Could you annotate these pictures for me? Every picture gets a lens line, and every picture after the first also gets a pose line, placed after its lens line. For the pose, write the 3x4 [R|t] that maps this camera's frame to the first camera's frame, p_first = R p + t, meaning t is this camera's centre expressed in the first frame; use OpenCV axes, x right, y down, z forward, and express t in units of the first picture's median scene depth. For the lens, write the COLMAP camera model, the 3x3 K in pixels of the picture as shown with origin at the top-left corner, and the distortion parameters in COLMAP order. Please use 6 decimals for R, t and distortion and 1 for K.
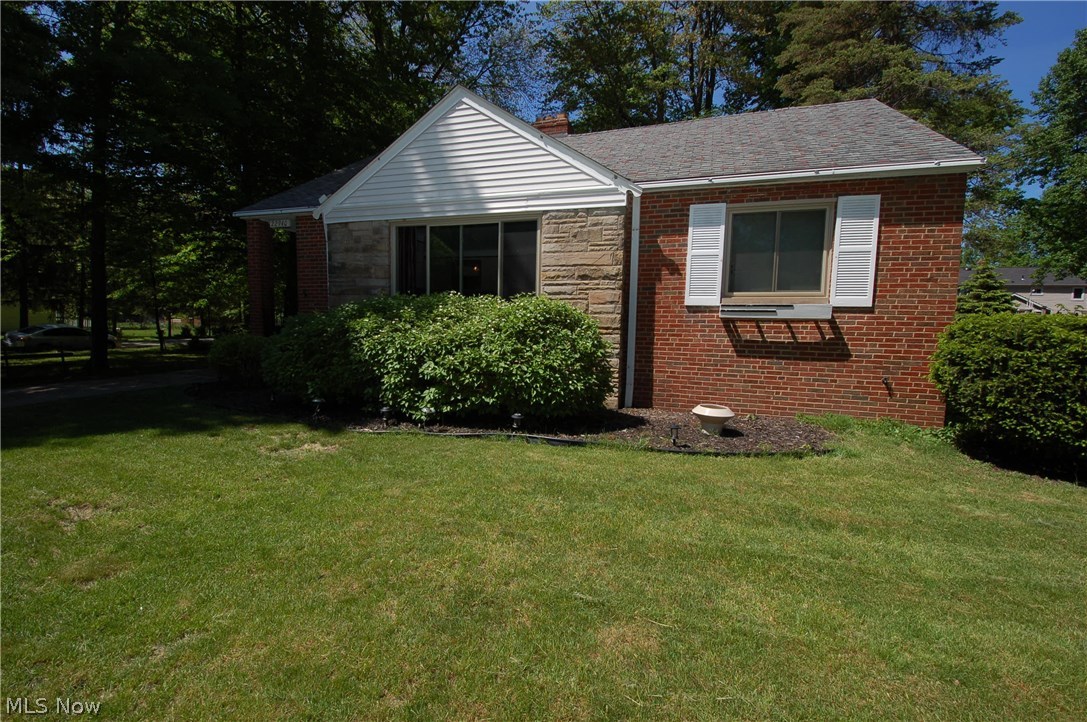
lens RADIAL K [[475.3, 0, 539.4], [0, 475.3, 363.4], [0, 0, 1]] dist [0.008774, -0.001331]
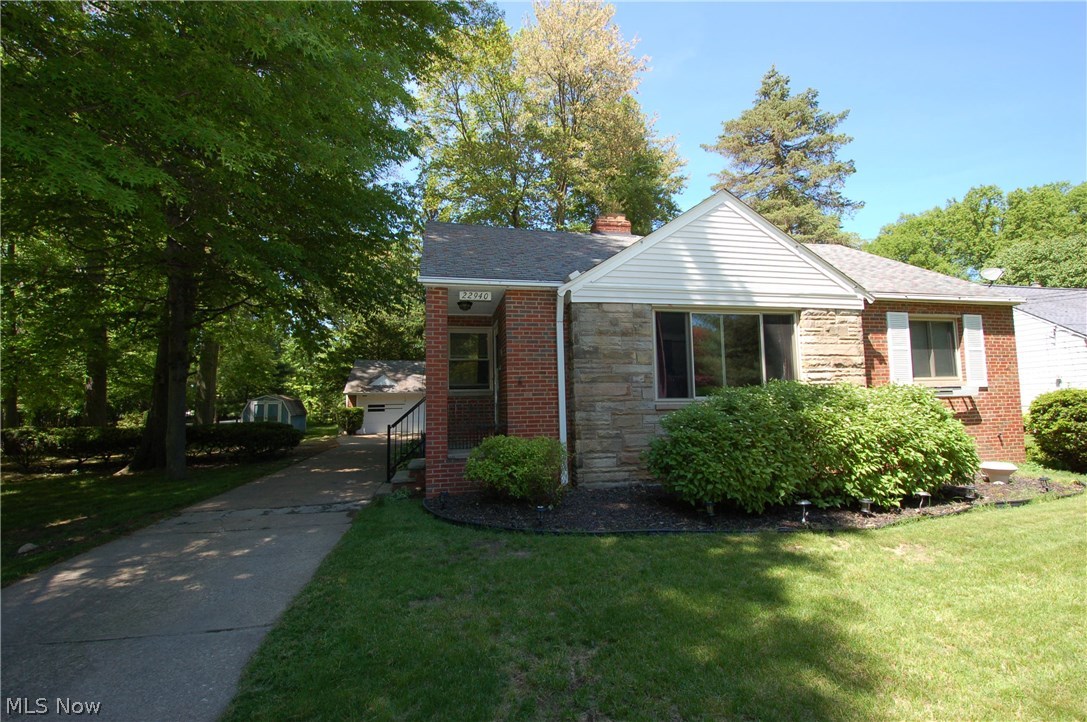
lens RADIAL K [[475.3, 0, 534.0], [0, 475.3, 361.7], [0, 0, 1]] dist [0.008774, -0.001331]
pose [[0.857963, 0.008545, 0.513641, -1.143417], [0.079411, 0.985637, -0.149040, -0.074771], [-0.507537, 0.168660, 0.844962, 0.386778]]
